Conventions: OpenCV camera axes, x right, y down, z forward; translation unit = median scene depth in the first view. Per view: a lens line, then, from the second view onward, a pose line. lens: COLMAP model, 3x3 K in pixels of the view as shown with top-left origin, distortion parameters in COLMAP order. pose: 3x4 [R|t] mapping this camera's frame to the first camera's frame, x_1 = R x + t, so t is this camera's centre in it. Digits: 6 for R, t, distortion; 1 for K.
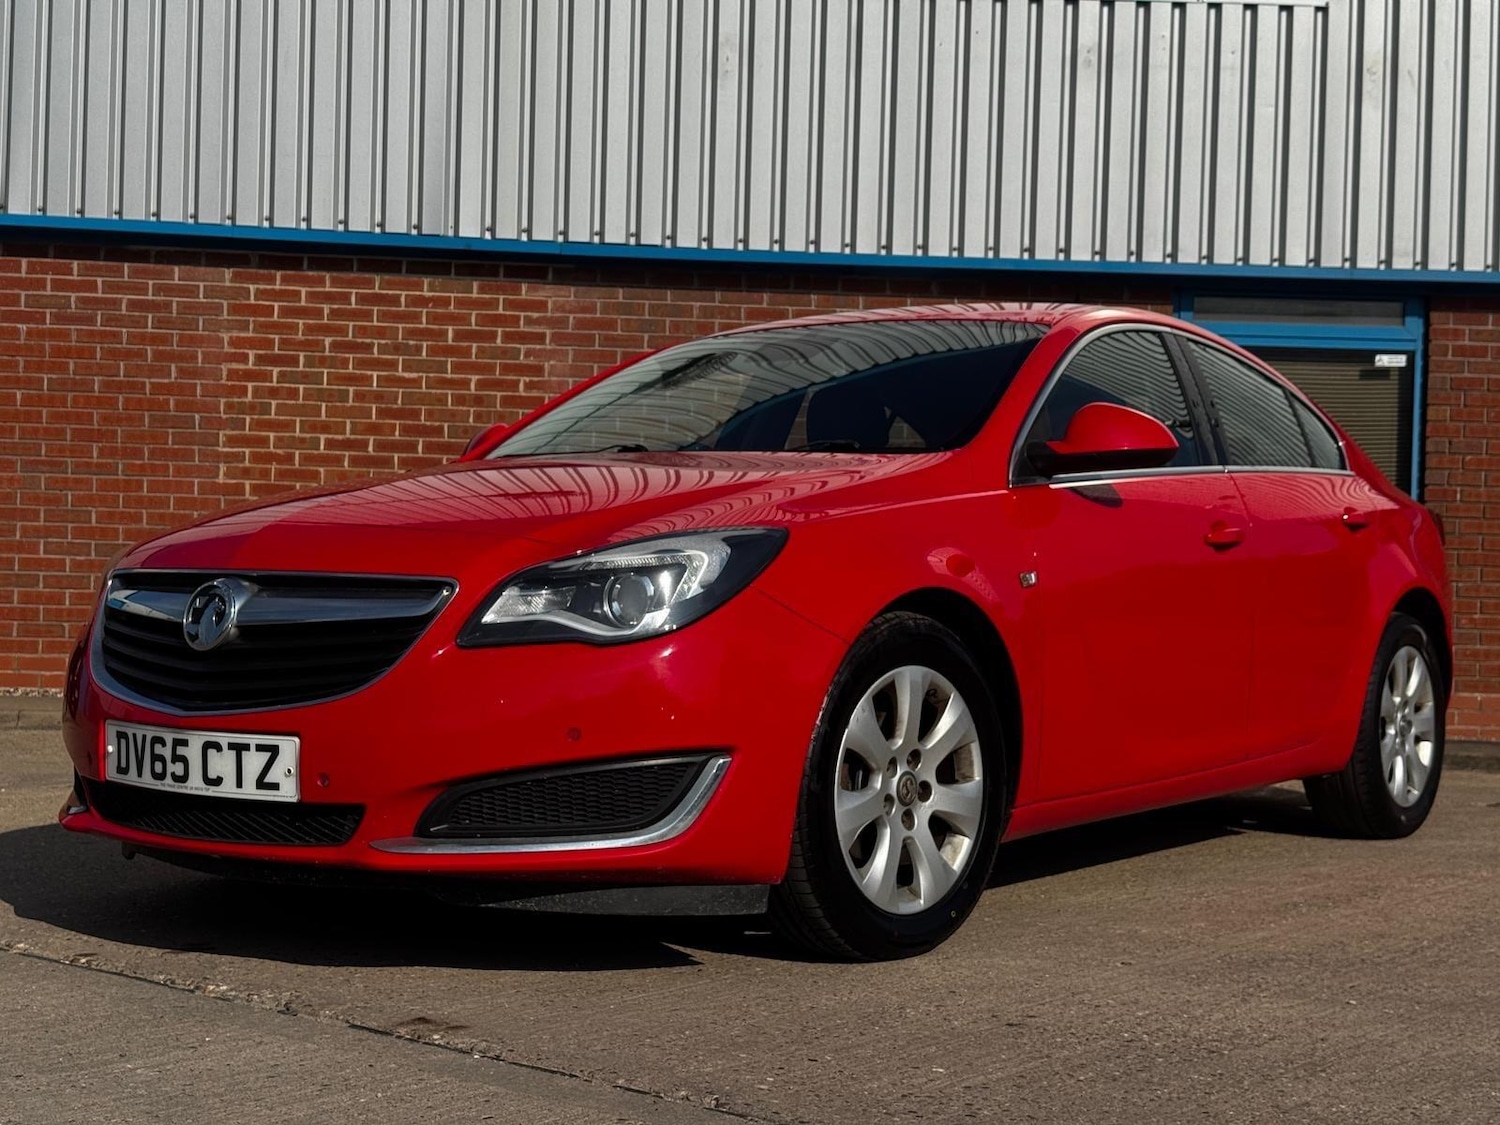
lens RADIAL K [[2068.0, 0, 746.7], [0, 2068.0, 570.2], [0, 0, 1]] dist [0.177726, -0.328382]
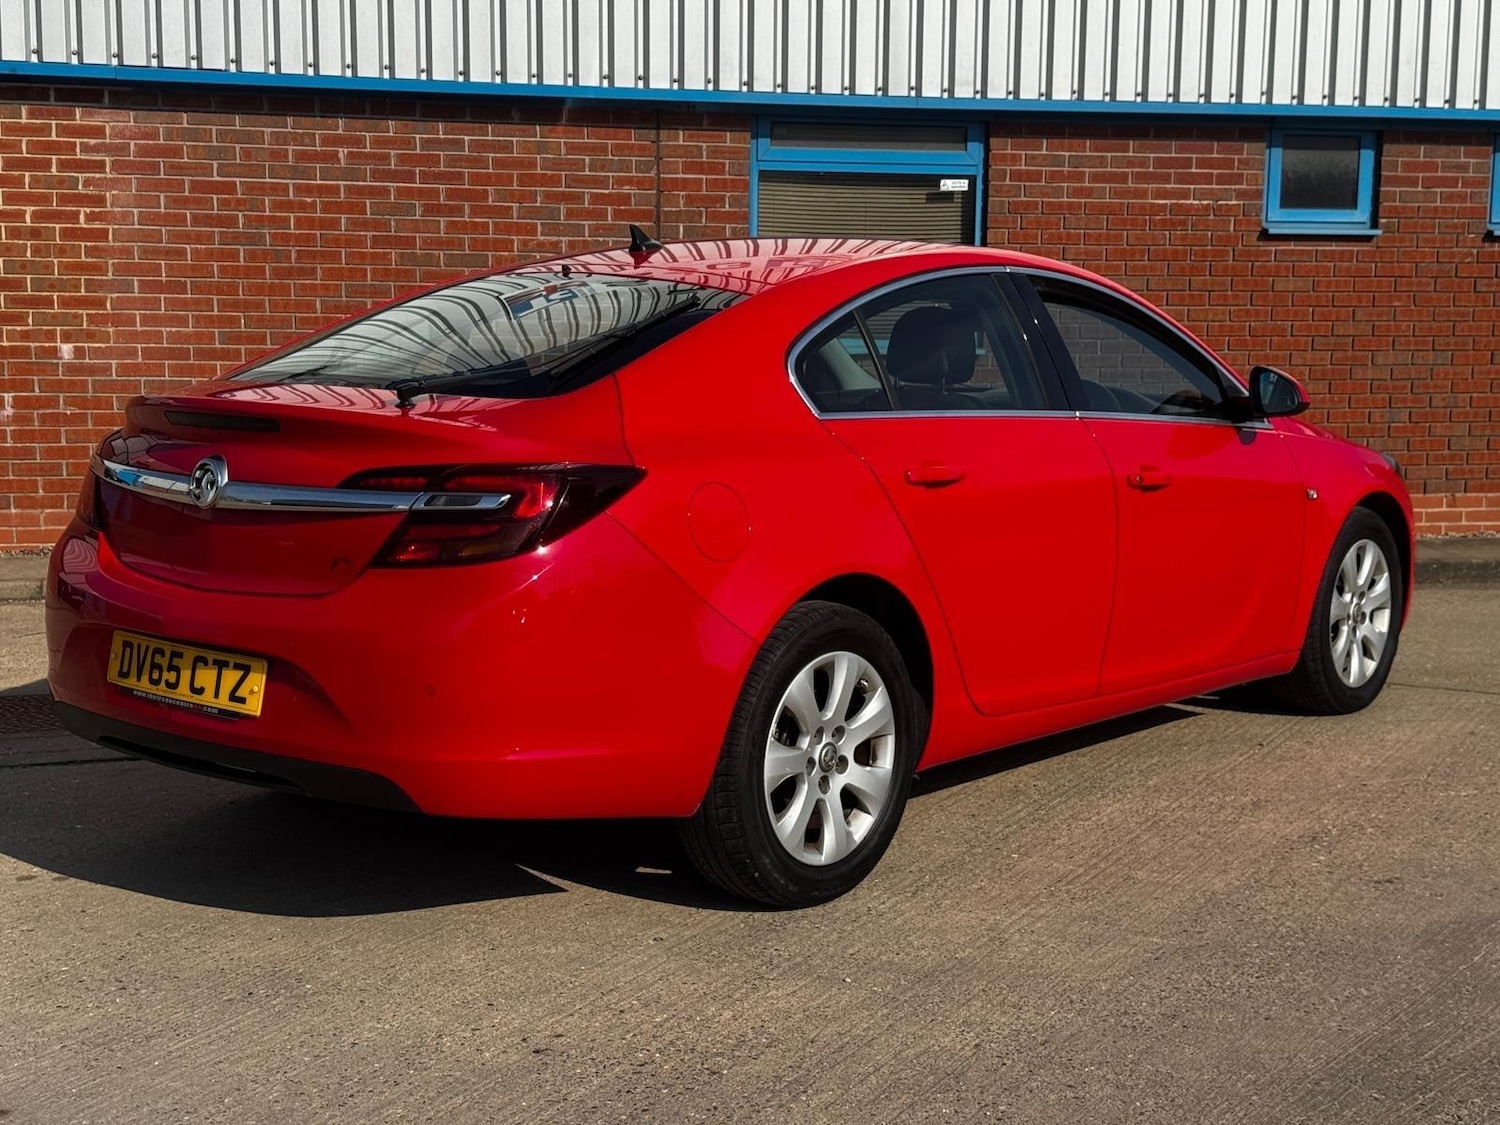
lens RADIAL K [[2062.4, 0, 747.1], [0, 2062.4, 550.3], [0, 0, 1]] dist [0.204128, -0.453104]
pose [[0.984152, -0.039583, 0.172852, 0.019492], [0.015467, 0.990214, 0.138694, -0.066614], [-0.176650, -0.133823, 0.975134, -0.016556]]
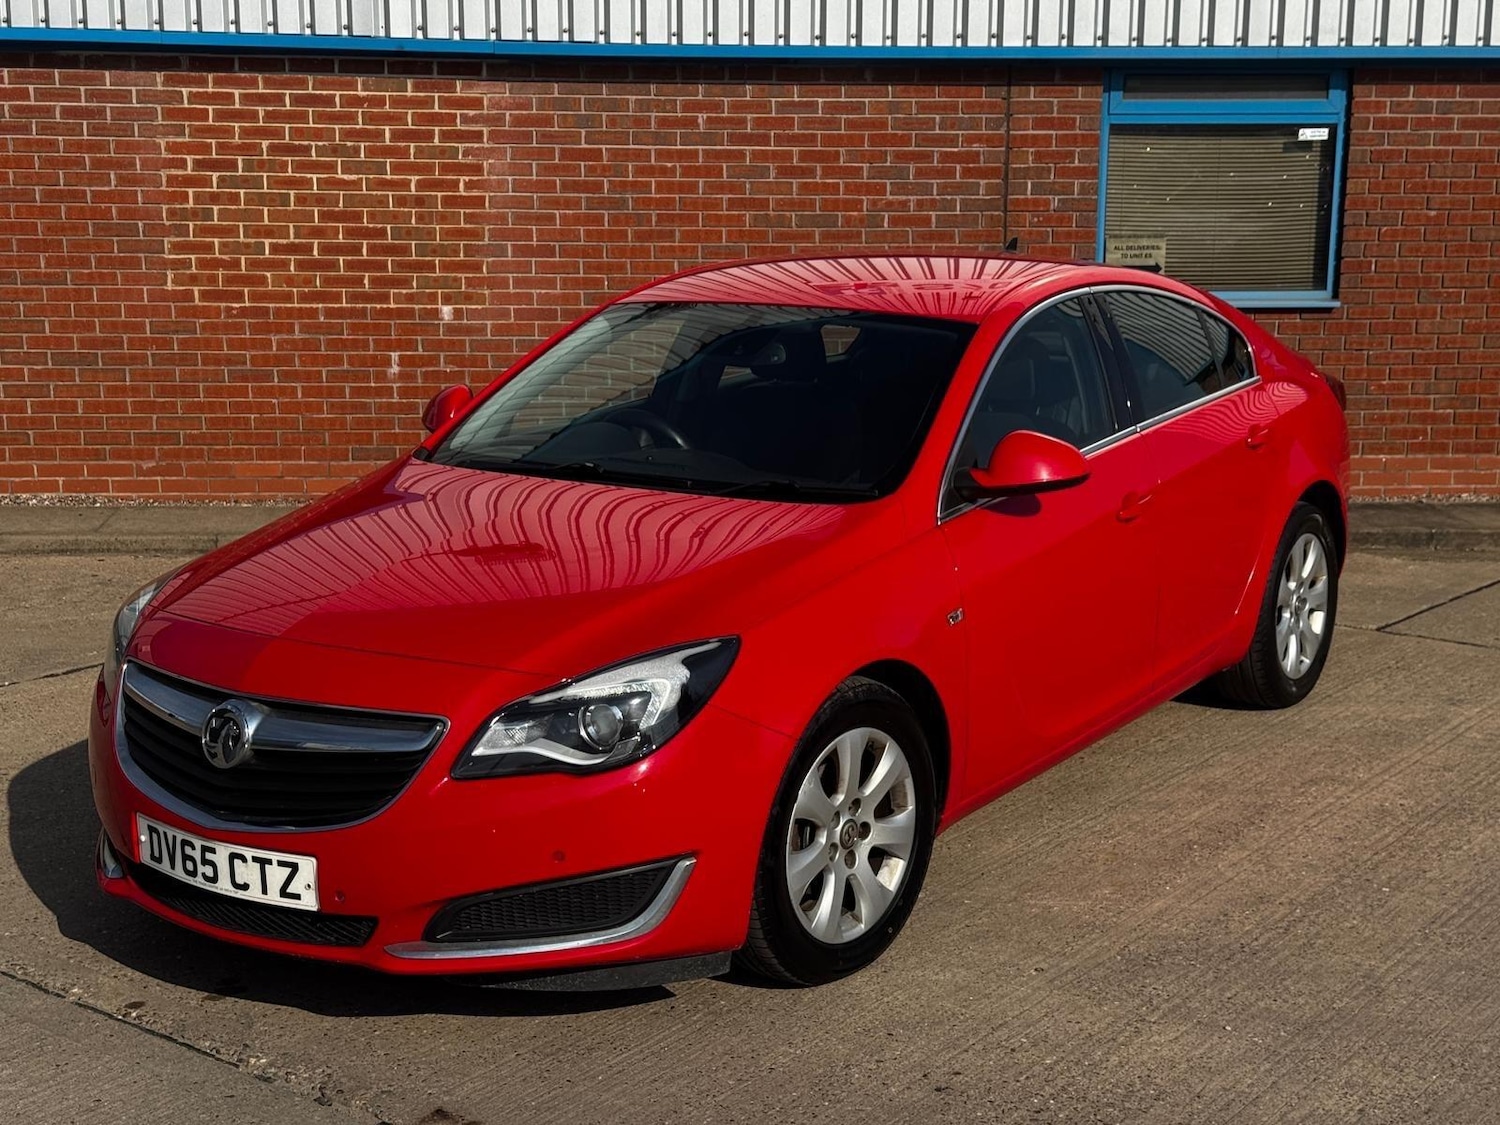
lens RADIAL K [[2060.6, 0, 750.0], [0, 2060.6, 562.5], [0, 0, 1]] dist [0.202762, -0.449531]
pose [[0.999201, -0.028432, 0.028094, -0.001877], [0.022226, 0.979398, 0.200713, -0.109465], [-0.033222, -0.199928, 0.979247, -0.032643]]
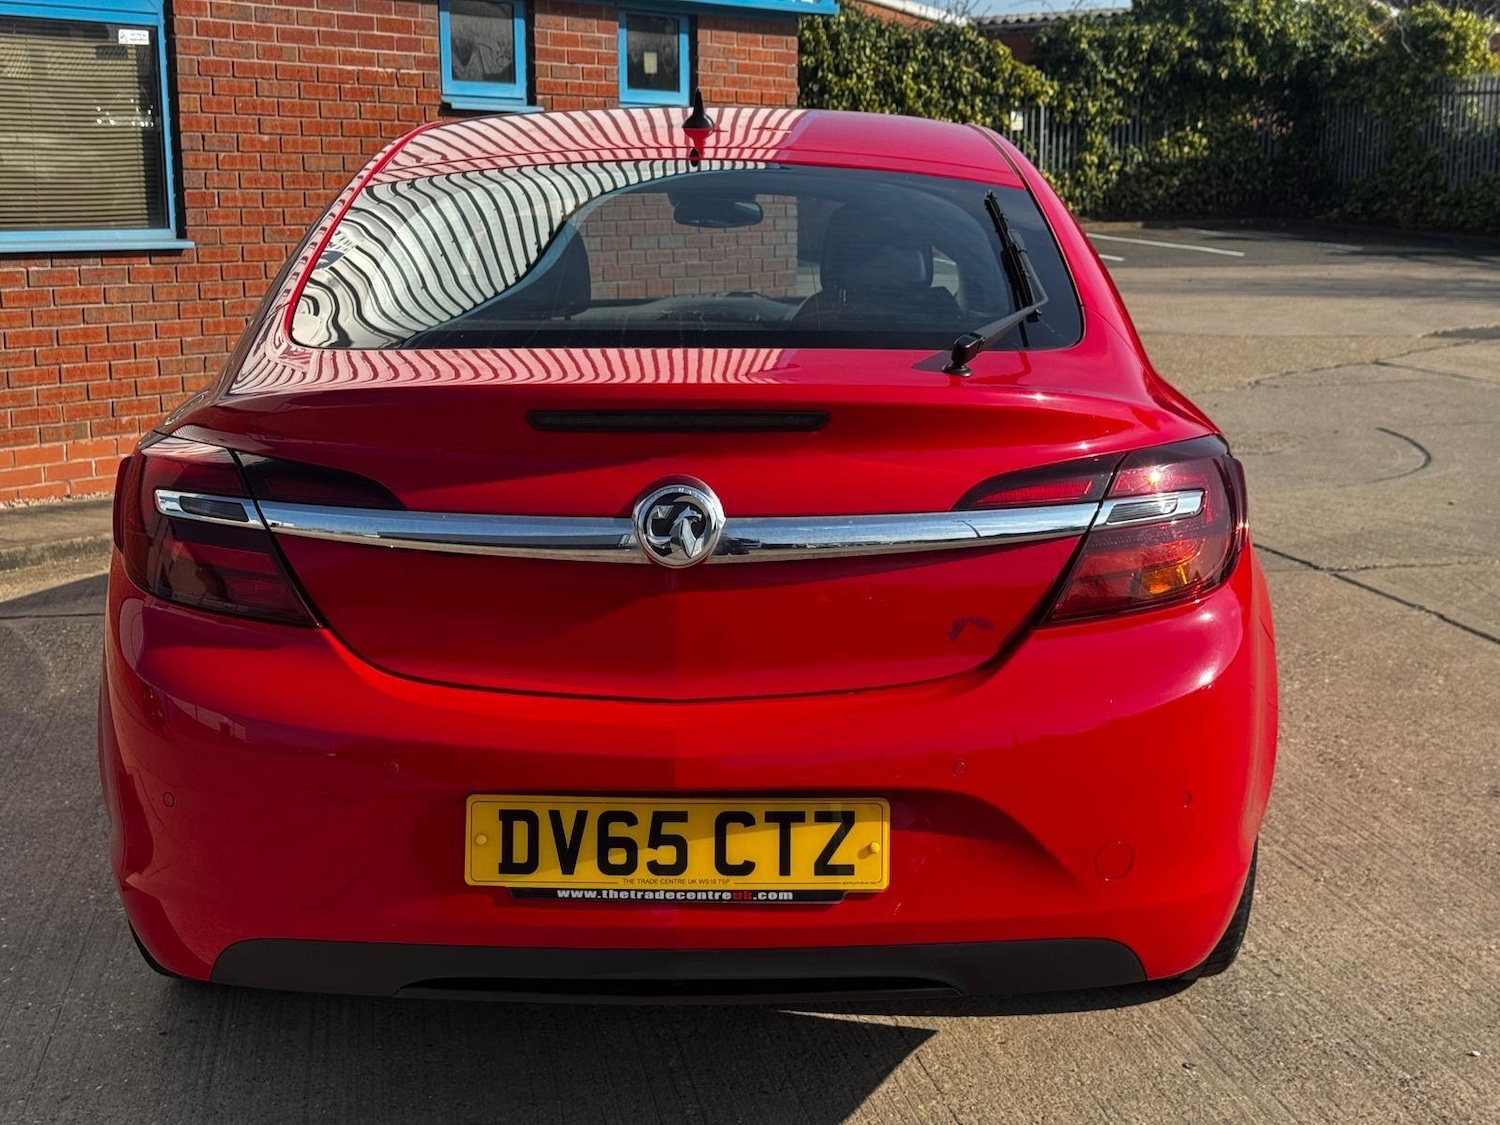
lens RADIAL K [[2068.0, 0, 746.7], [0, 2068.0, 570.2], [0, 0, 1]] dist [0.177726, -0.328382]
pose [[0.644937, -0.170144, 0.745055, -0.203445], [0.010671, 0.976812, 0.213832, -0.071144], [-0.764162, -0.129957, 0.631798, 0.261264]]
